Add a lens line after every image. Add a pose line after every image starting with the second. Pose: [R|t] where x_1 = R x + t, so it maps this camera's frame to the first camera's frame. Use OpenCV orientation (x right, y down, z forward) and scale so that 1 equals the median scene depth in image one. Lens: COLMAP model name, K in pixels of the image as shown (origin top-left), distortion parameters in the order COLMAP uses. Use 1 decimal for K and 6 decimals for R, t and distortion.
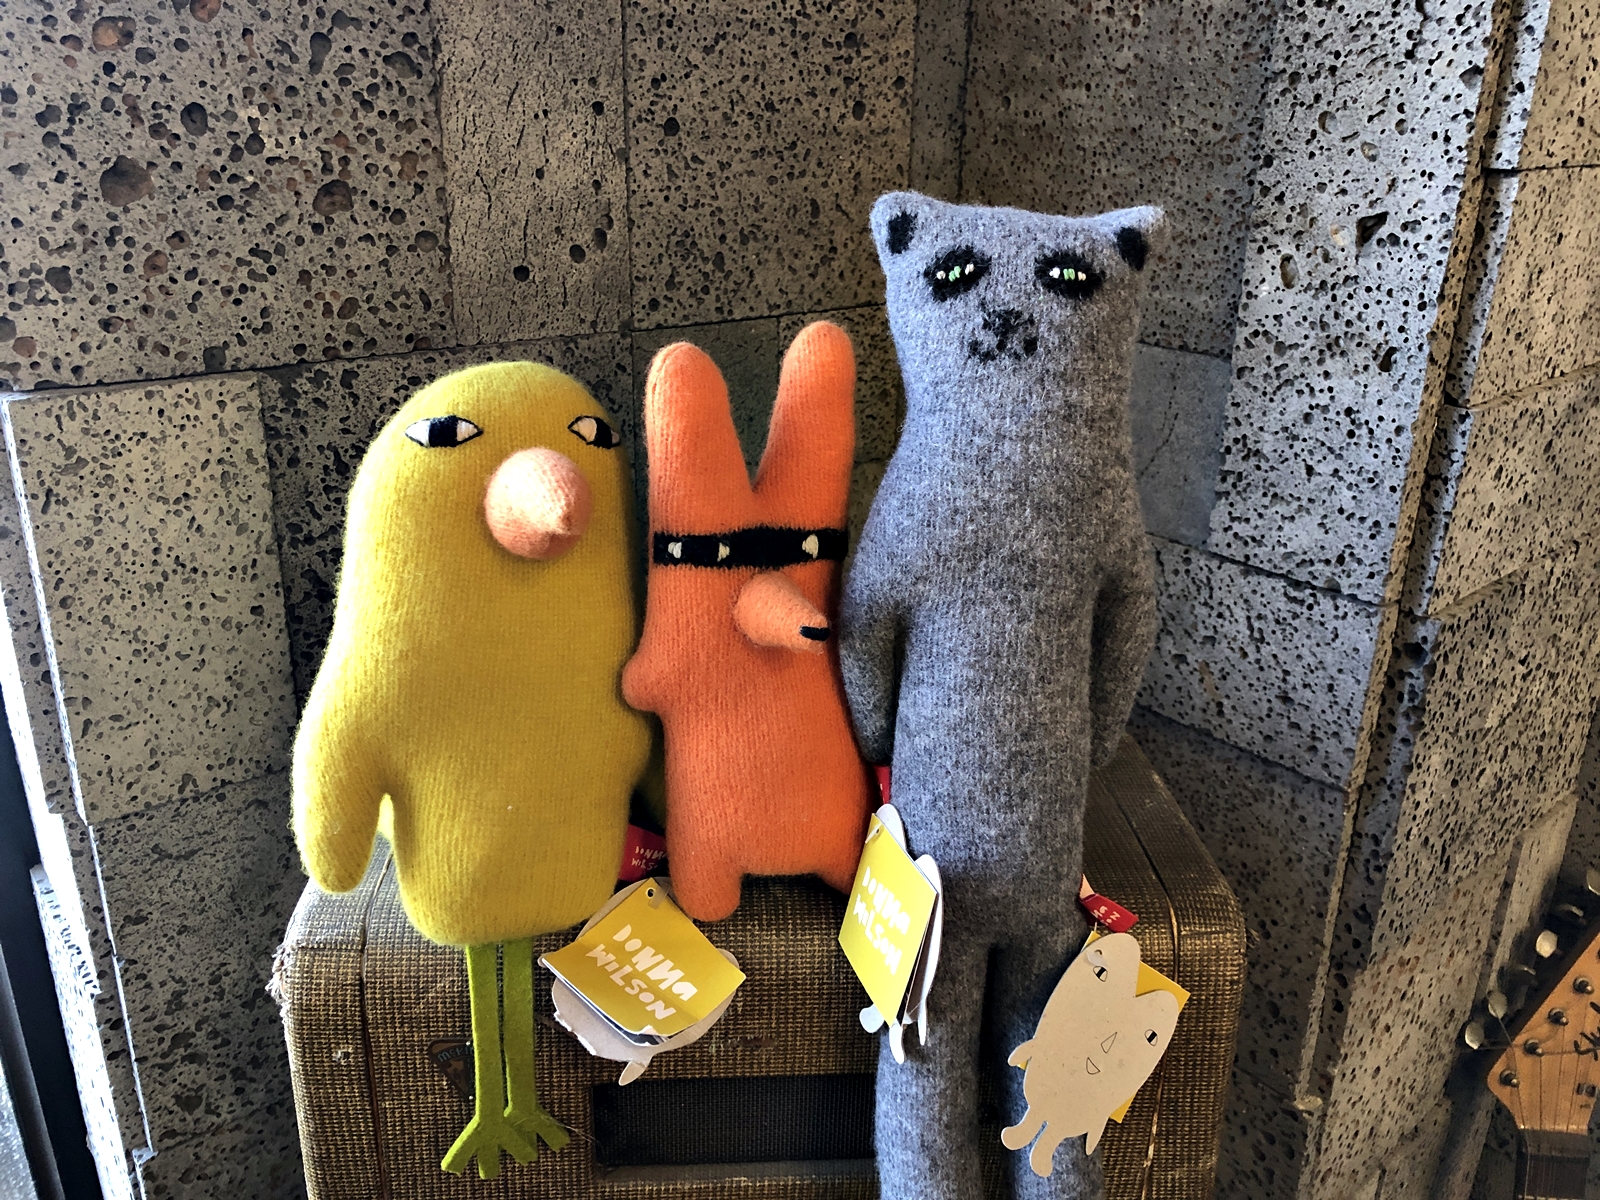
lens RADIAL K [[1303.5, 0, 797.6], [0, 1303.5, 599.2], [0, 0, 1]] dist [0.020397, -0.003229]
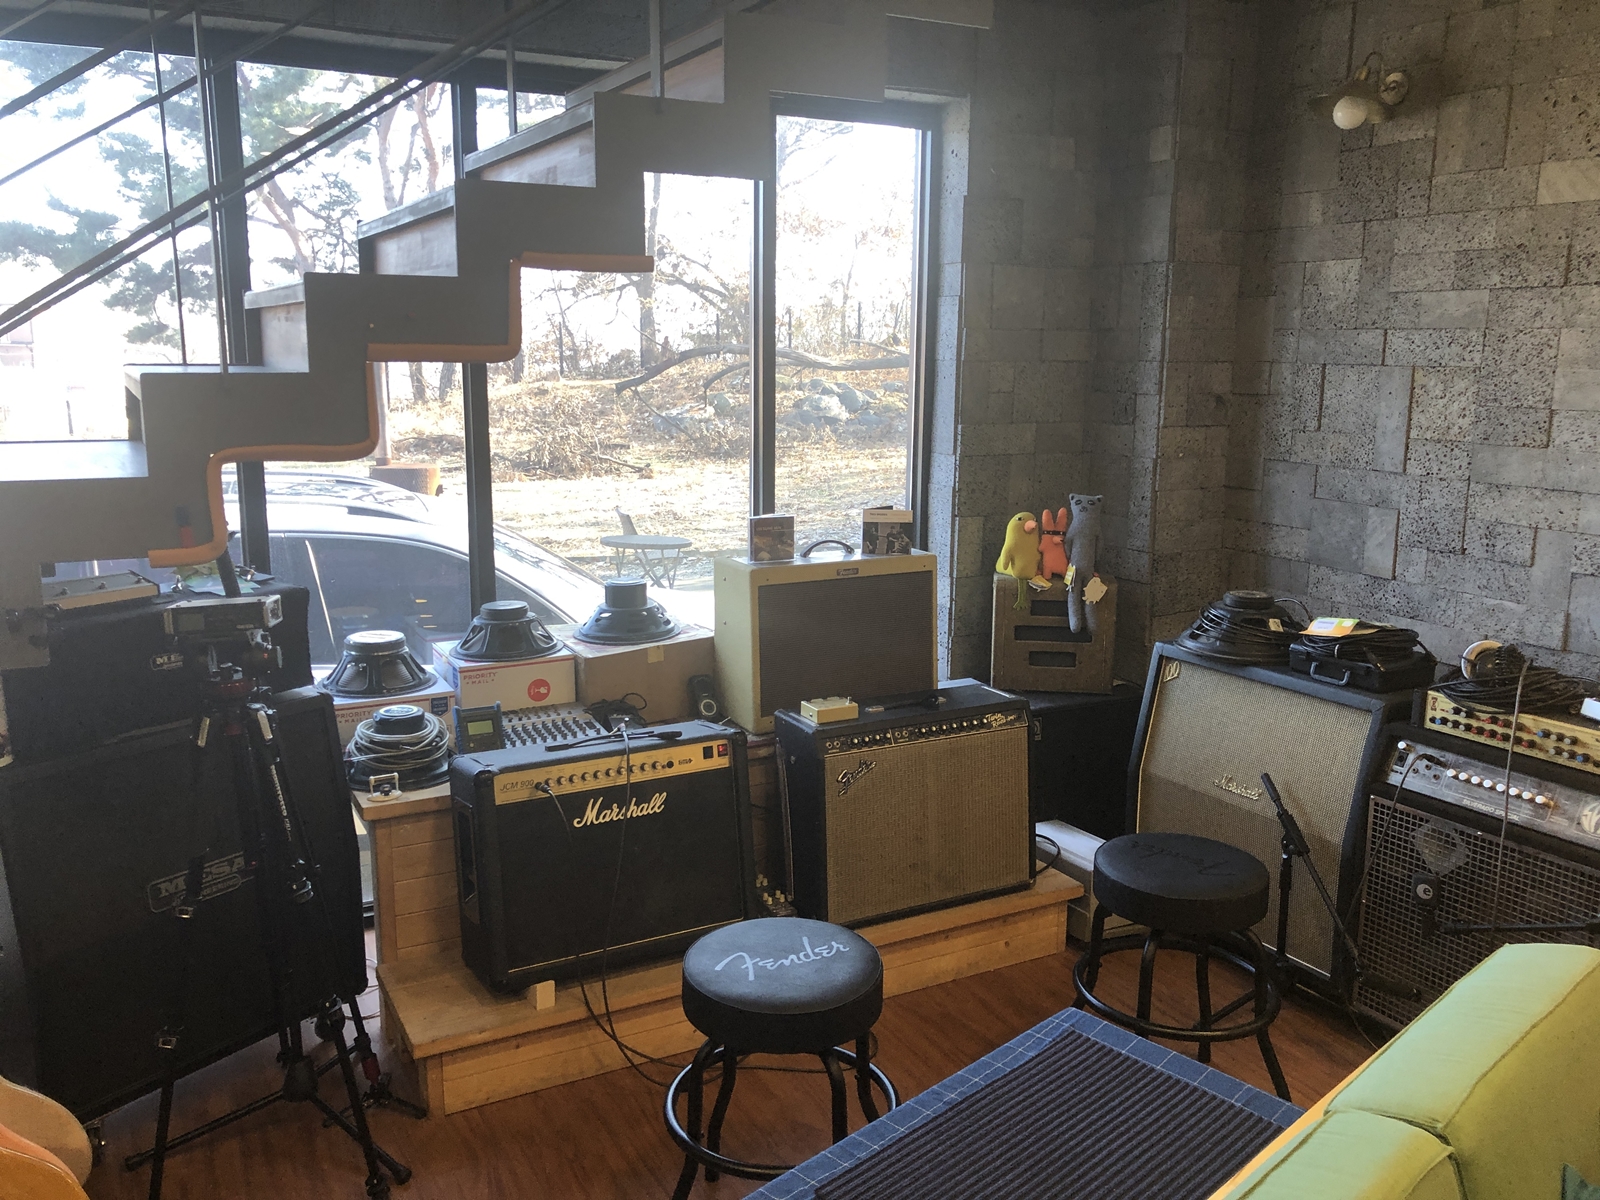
lens RADIAL K [[1303.5, 0, 799.0], [0, 1303.5, 601.7], [0, 0, 1]] dist [0.020397, -0.003229]
pose [[0.981311, 0.022550, -0.191103, -0.031998], [-0.060818, 0.978549, -0.196834, 2.194563], [0.182565, 0.204778, 0.961632, -7.467391]]
